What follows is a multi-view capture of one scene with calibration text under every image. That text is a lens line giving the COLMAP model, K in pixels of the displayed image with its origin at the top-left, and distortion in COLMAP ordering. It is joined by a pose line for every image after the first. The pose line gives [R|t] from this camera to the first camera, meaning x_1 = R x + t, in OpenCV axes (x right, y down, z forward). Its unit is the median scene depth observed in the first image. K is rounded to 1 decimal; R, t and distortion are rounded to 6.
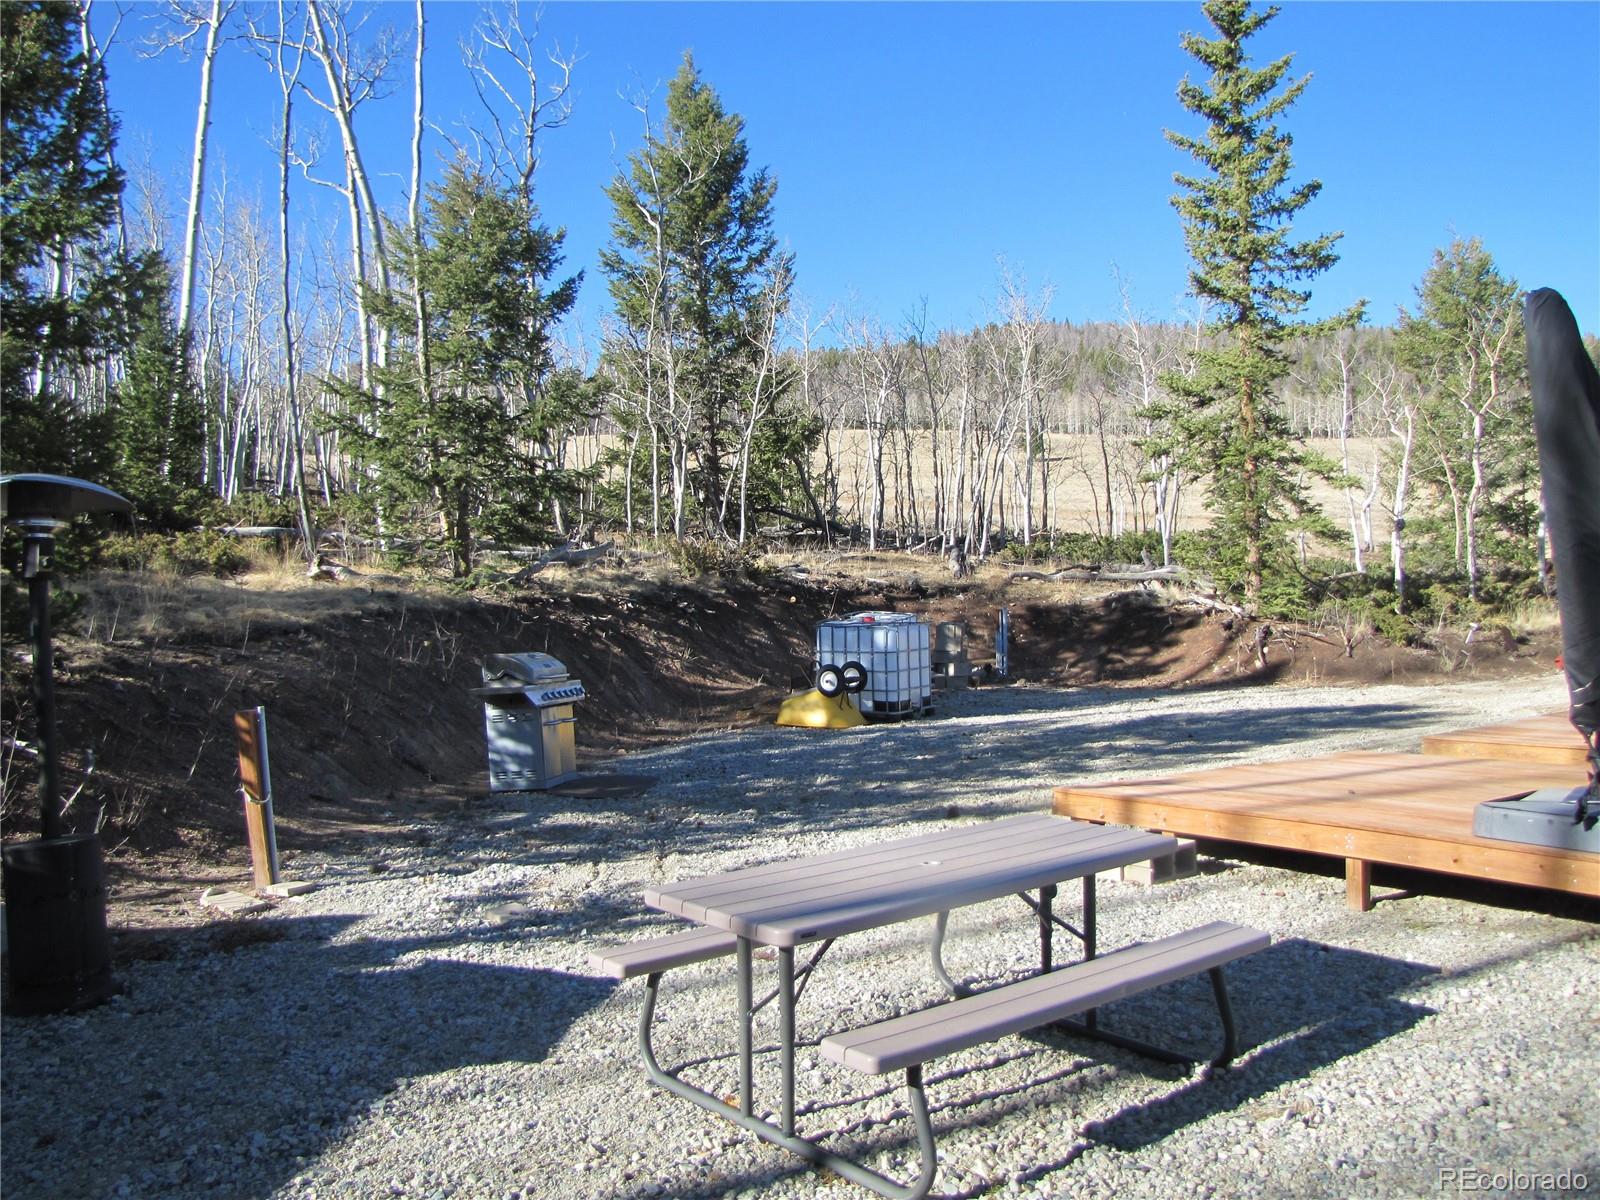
lens RADIAL K [[1340.1, 0, 797.1], [0, 1340.1, 589.7], [0, 0, 1]] dist [-0.185217, 0.169326]
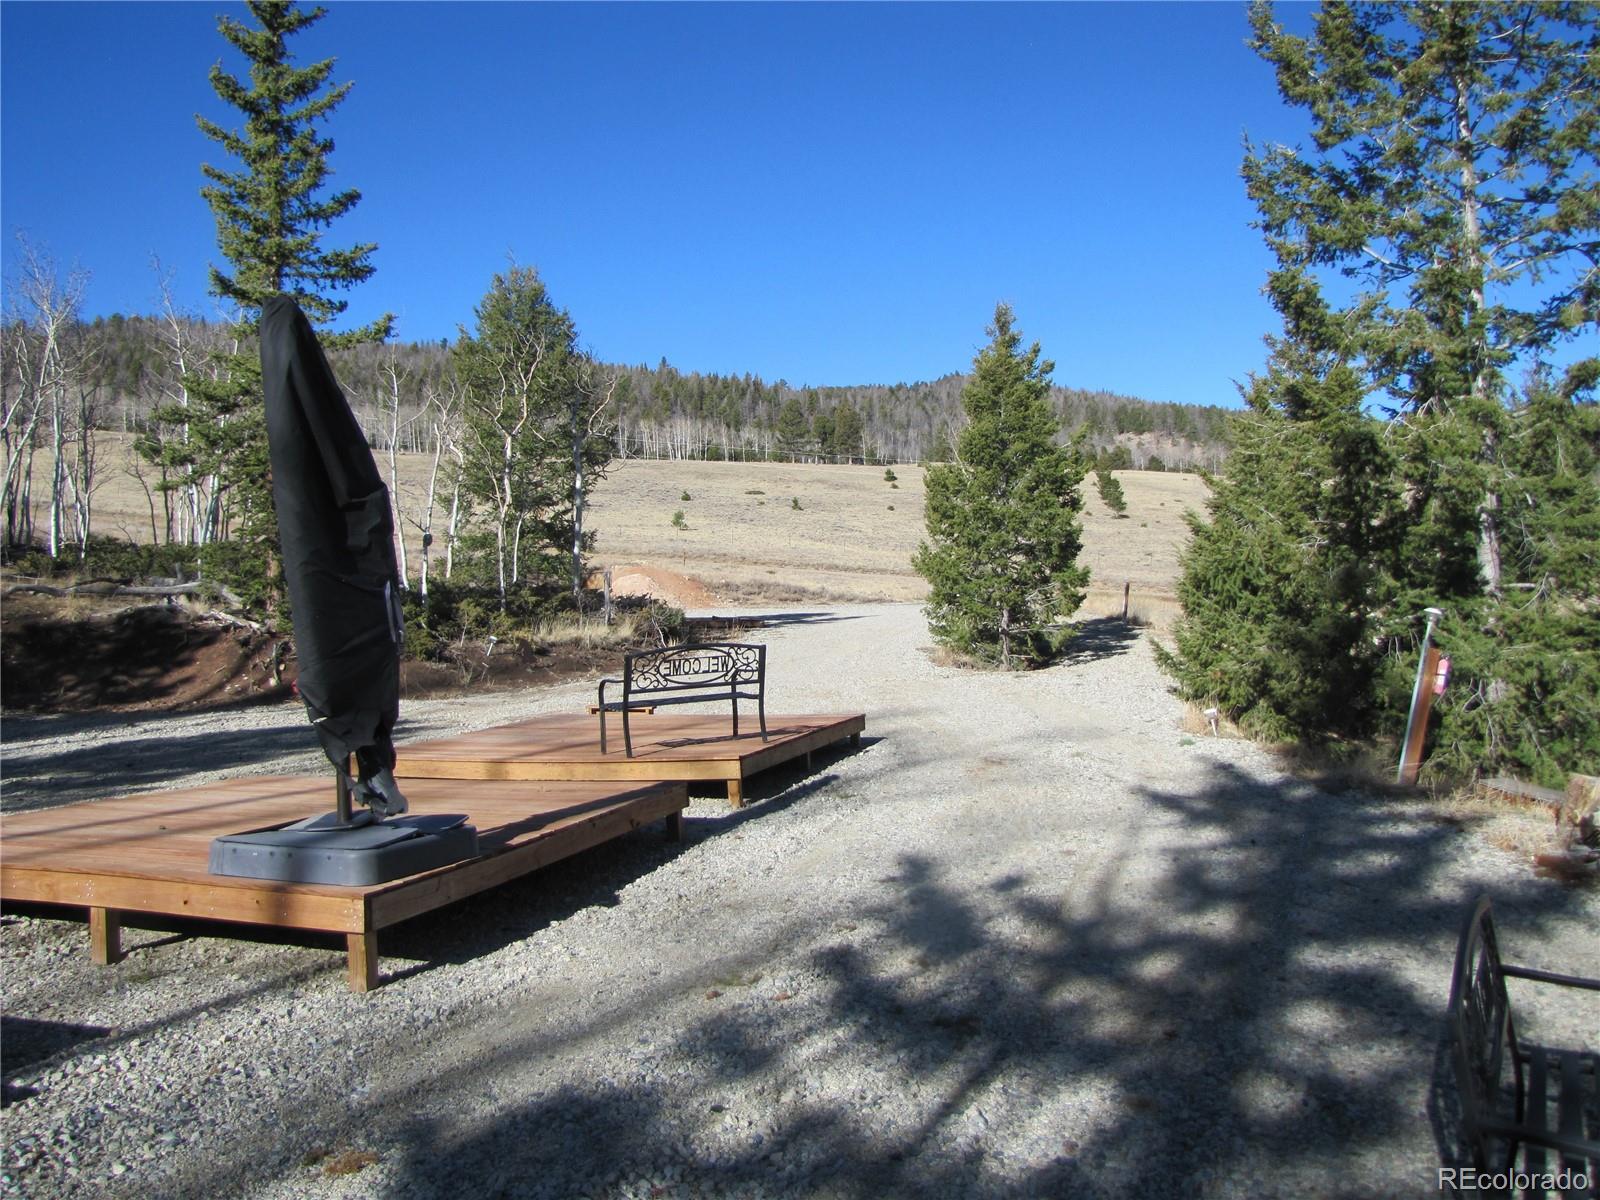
lens RADIAL K [[1340.1, 0, 800.4], [0, 1340.1, 594.1], [0, 0, 1]] dist [-0.185217, 0.169326]
pose [[0.813577, -0.001128, 0.581456, 0.101449], [0.004546, 0.999980, -0.004420, -0.001822], [-0.581440, 0.006240, 0.813566, -0.005405]]
